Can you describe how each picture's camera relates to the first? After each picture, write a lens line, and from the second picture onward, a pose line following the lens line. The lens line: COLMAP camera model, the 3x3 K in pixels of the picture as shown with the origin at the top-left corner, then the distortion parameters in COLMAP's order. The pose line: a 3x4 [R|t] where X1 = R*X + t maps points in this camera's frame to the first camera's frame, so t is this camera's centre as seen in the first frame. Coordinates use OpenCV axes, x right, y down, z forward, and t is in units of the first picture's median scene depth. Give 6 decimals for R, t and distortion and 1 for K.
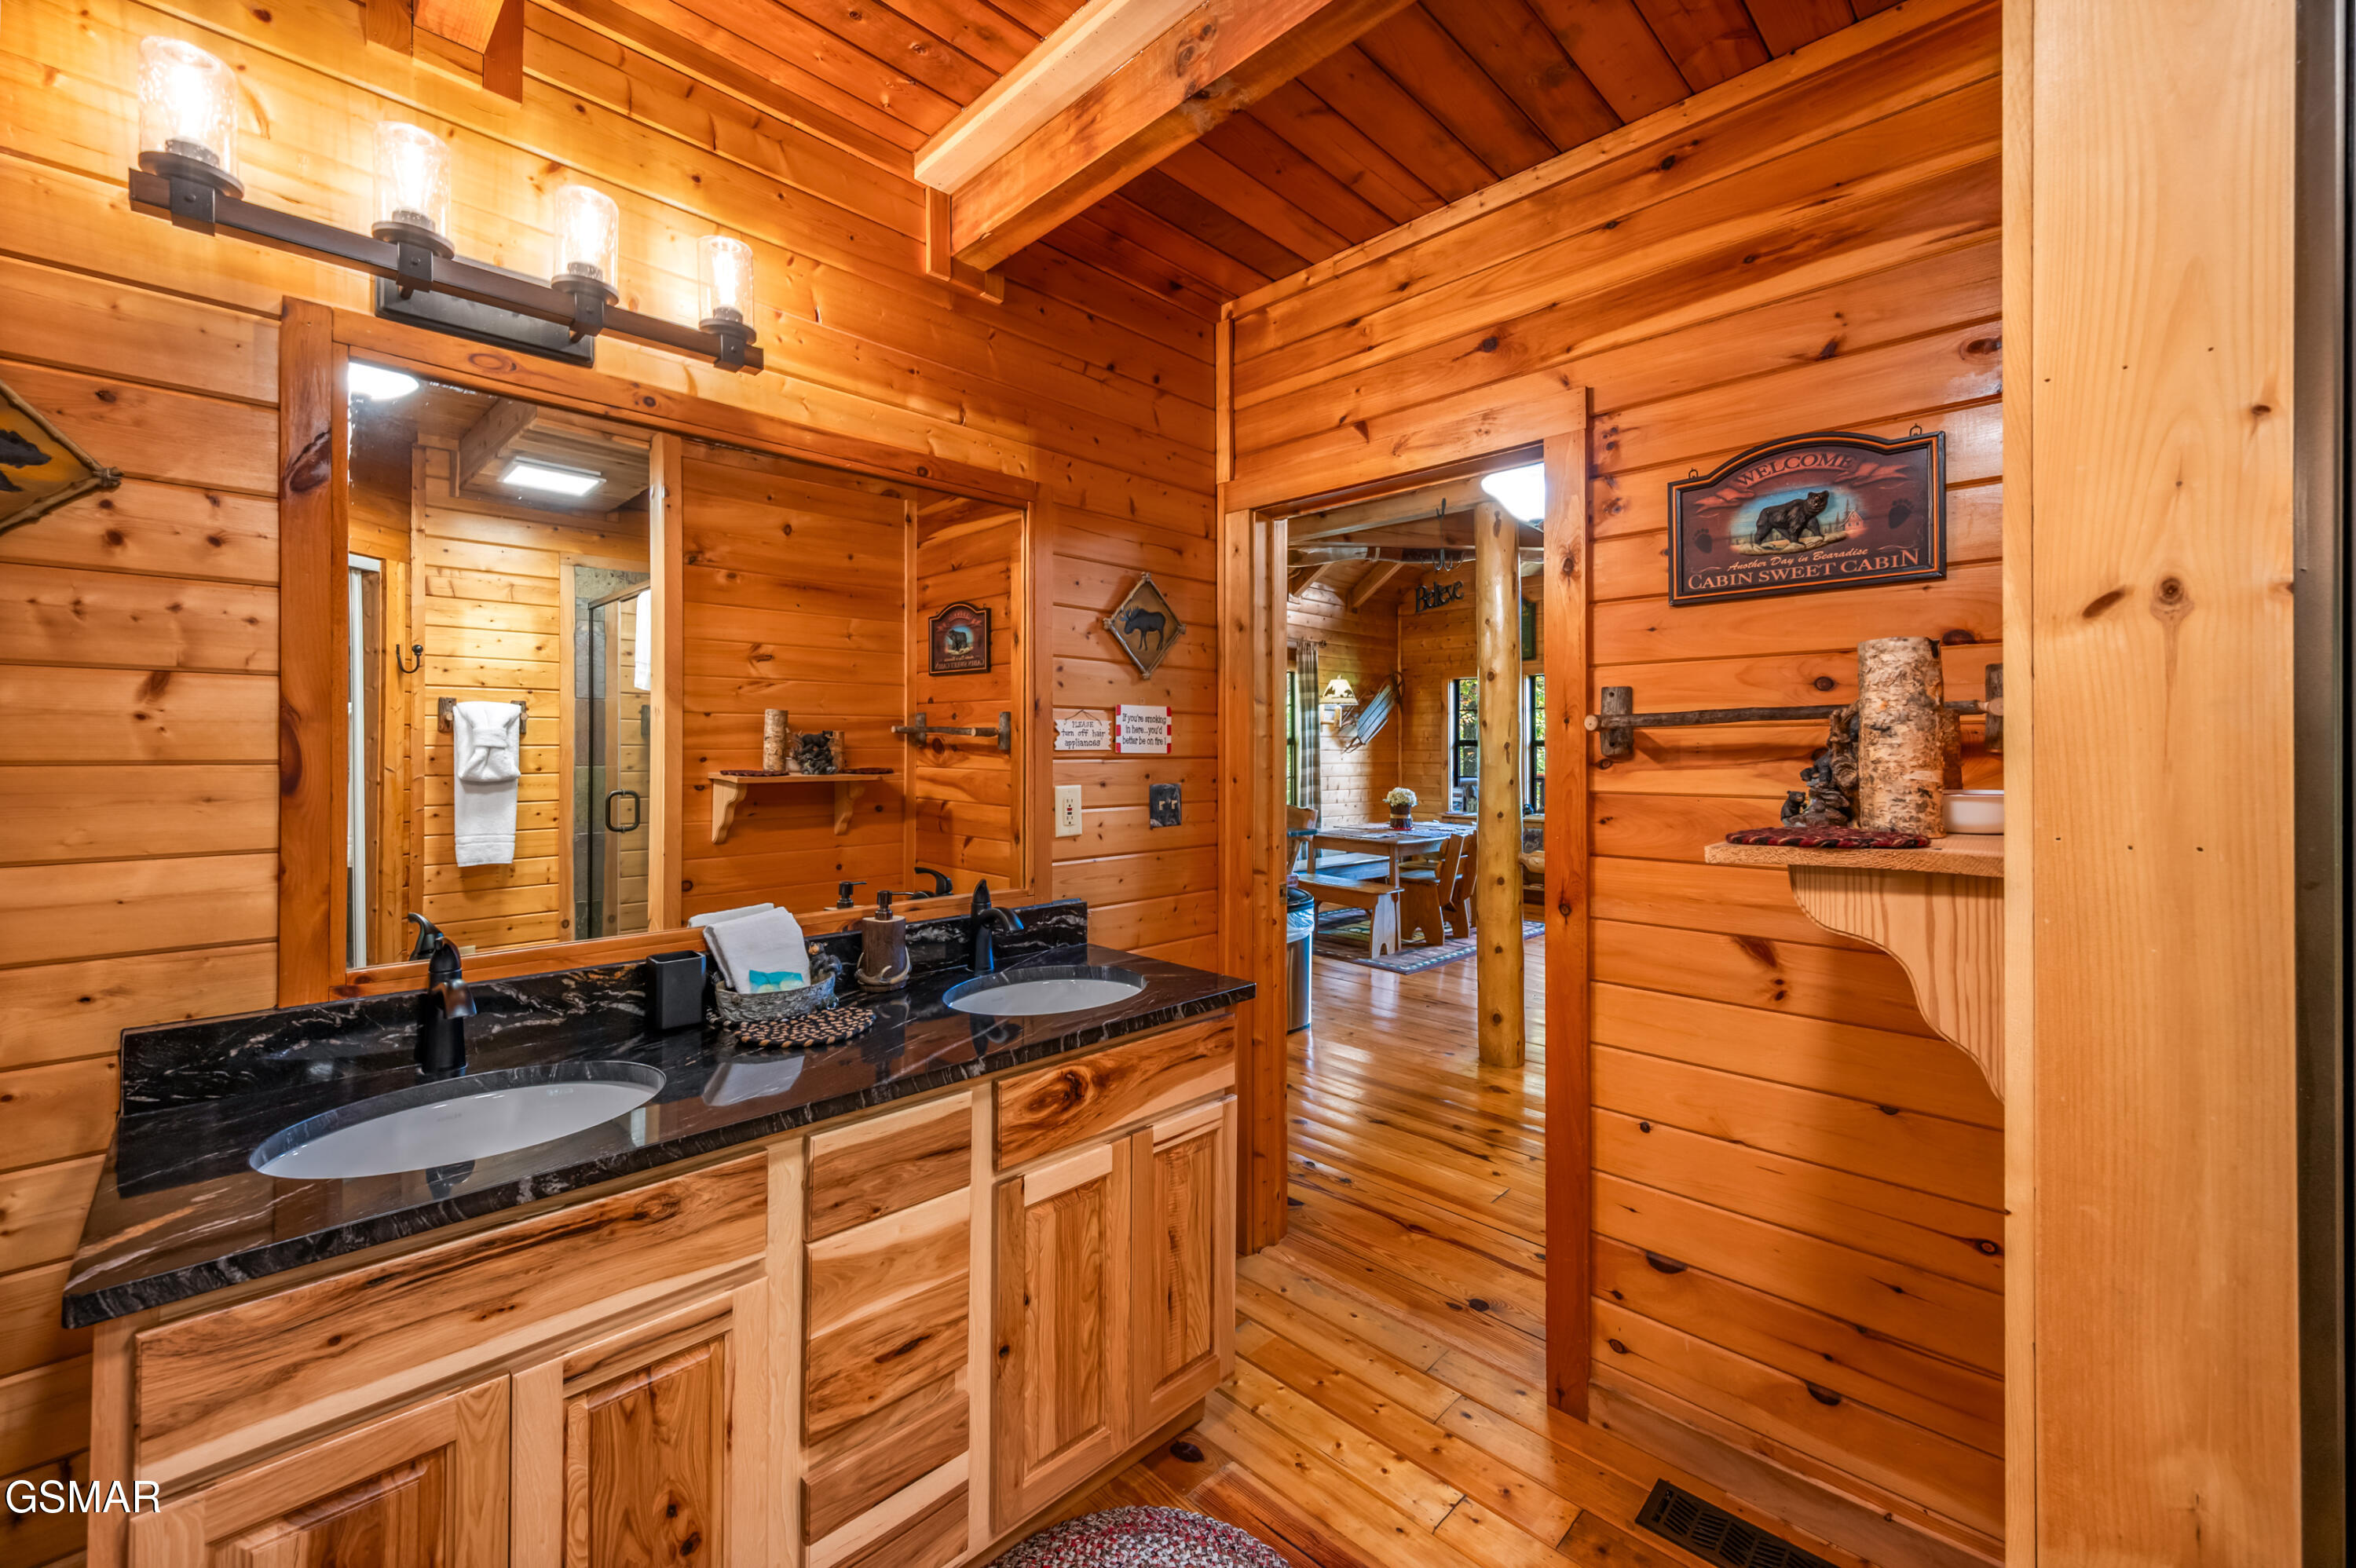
lens RADIAL K [[940.3, 0, 1179.4], [0, 940.3, 762.7], [0, 0, 1]] dist [0.001837, 0.000167]
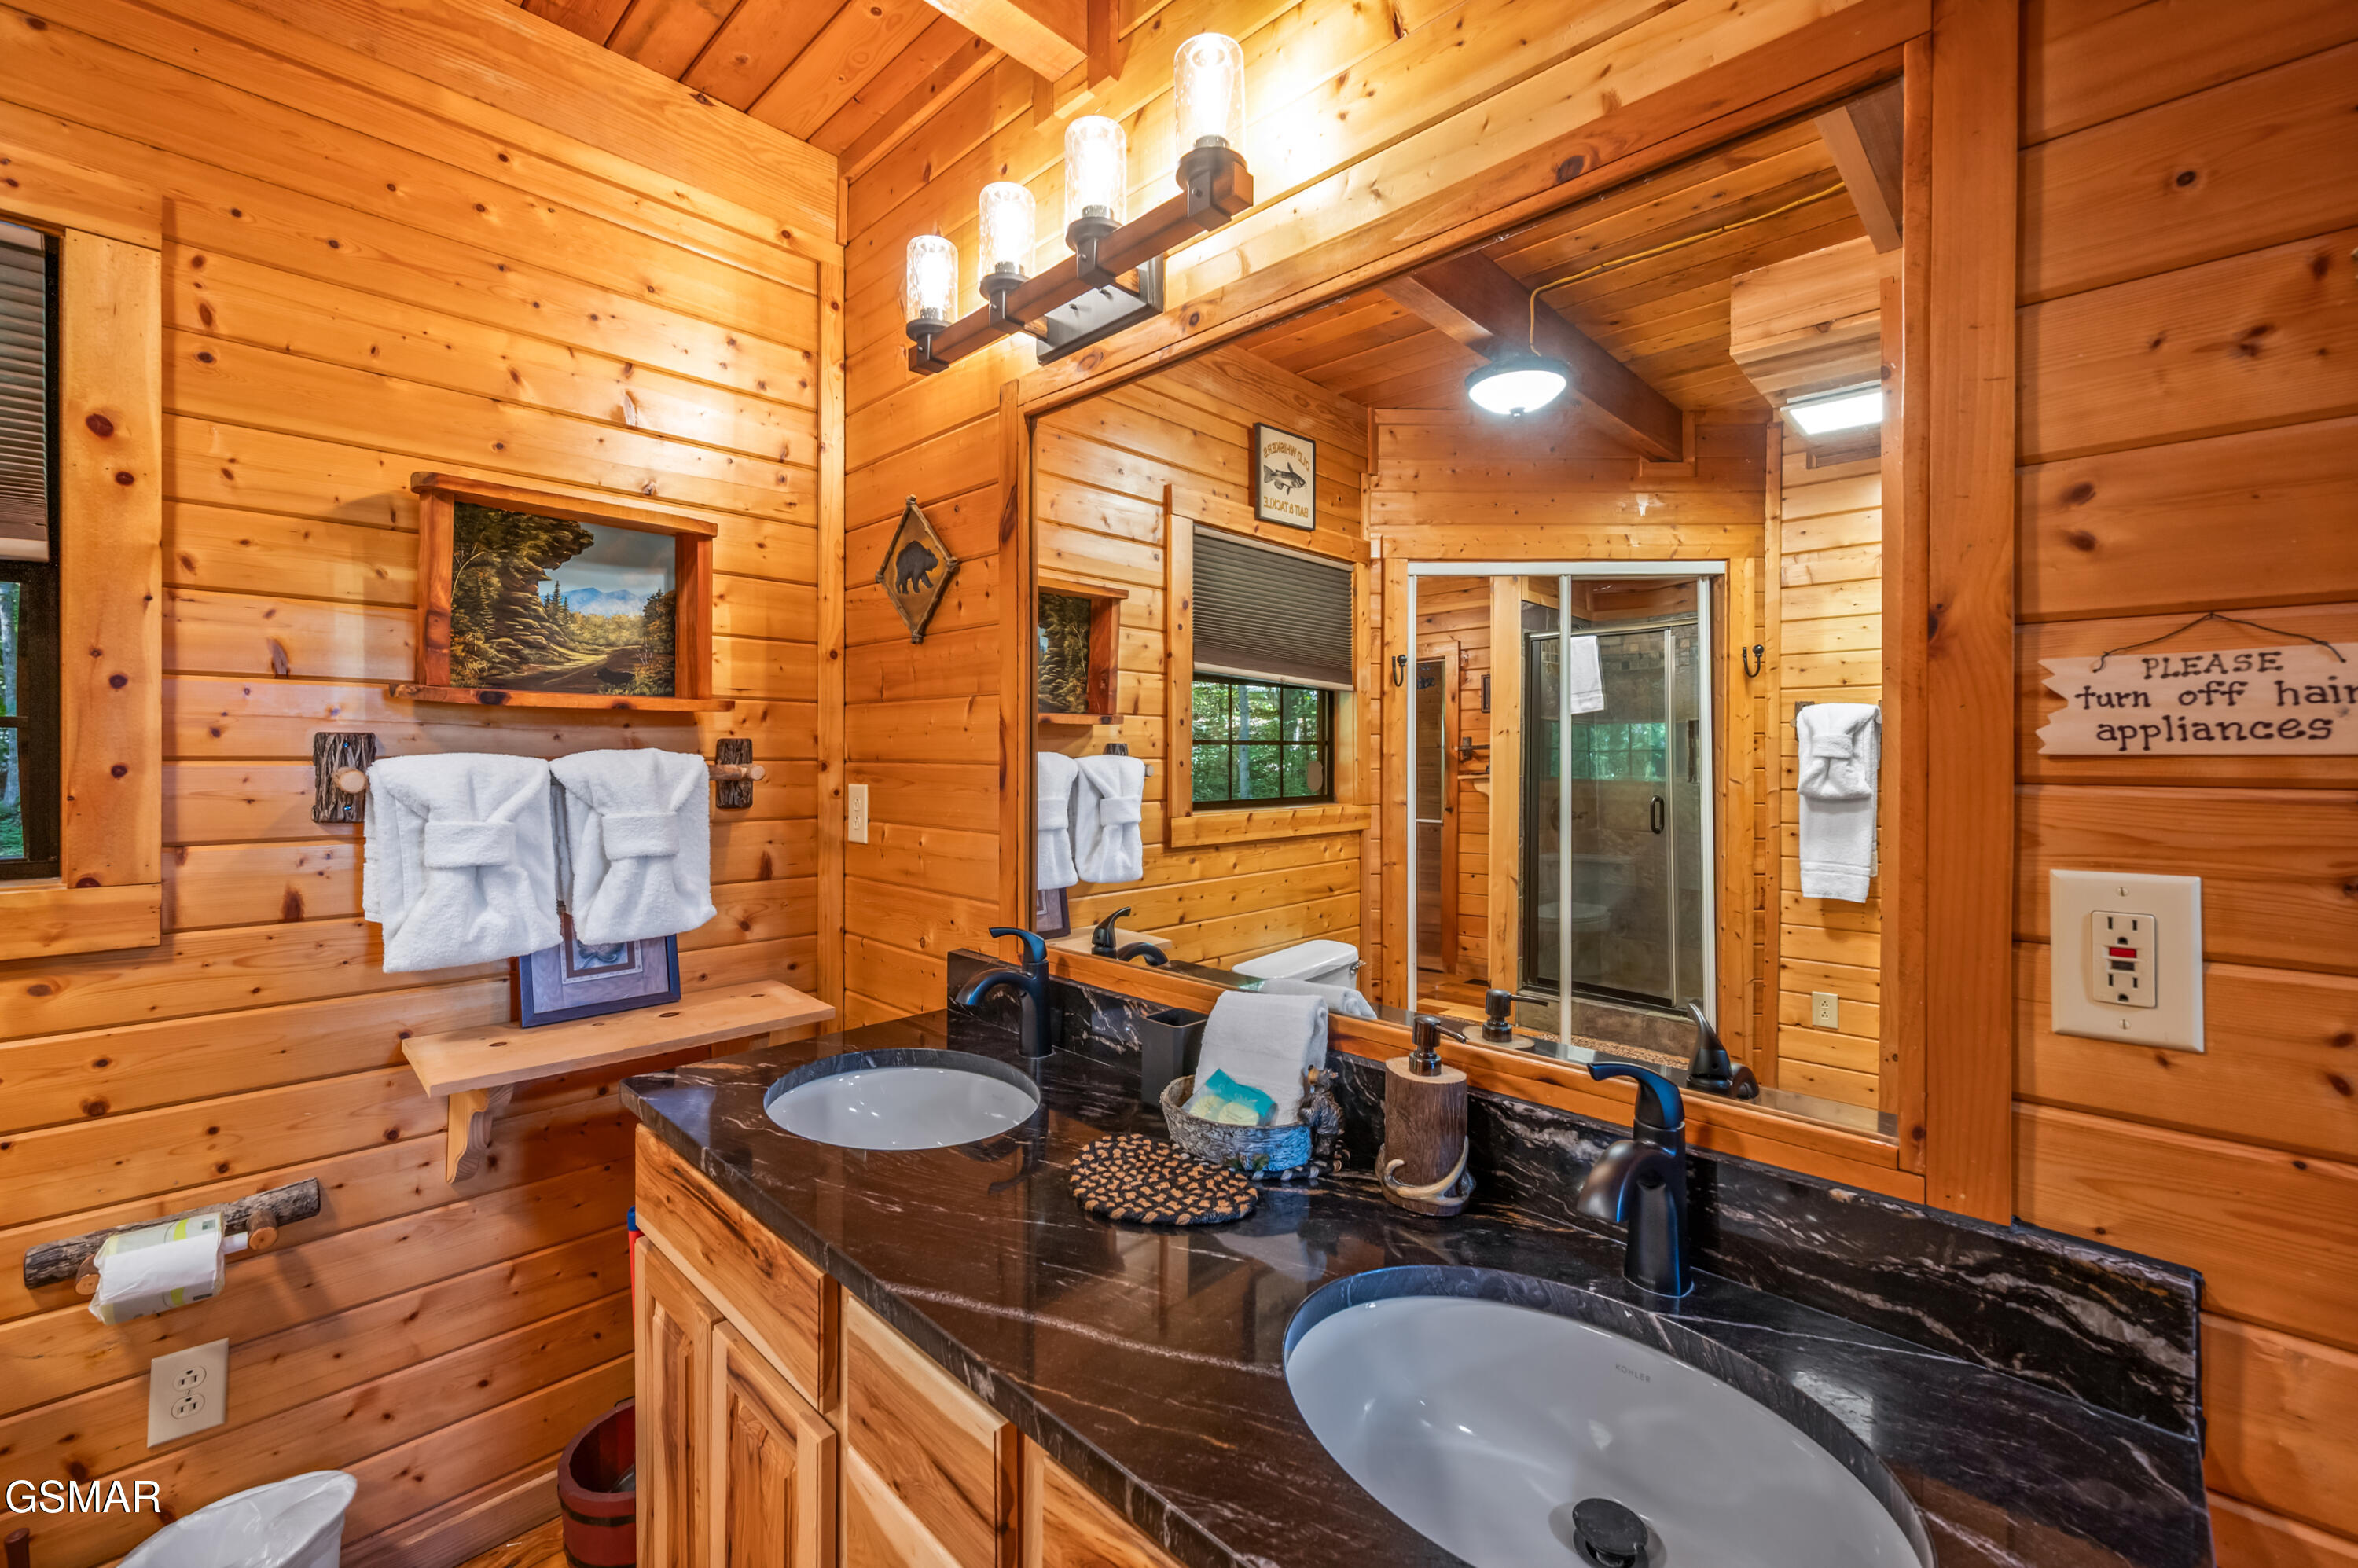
lens RADIAL K [[968.0, 0, 1178.2], [0, 968.0, 764.1], [0, 0, 1]] dist [0.000220, 0.000138]
pose [[0.015371, 0.005517, -0.999867, 0.115202], [-0.020772, 0.999771, 0.005197, -0.003641], [0.999666, 0.020690, 0.015482, 0.423841]]
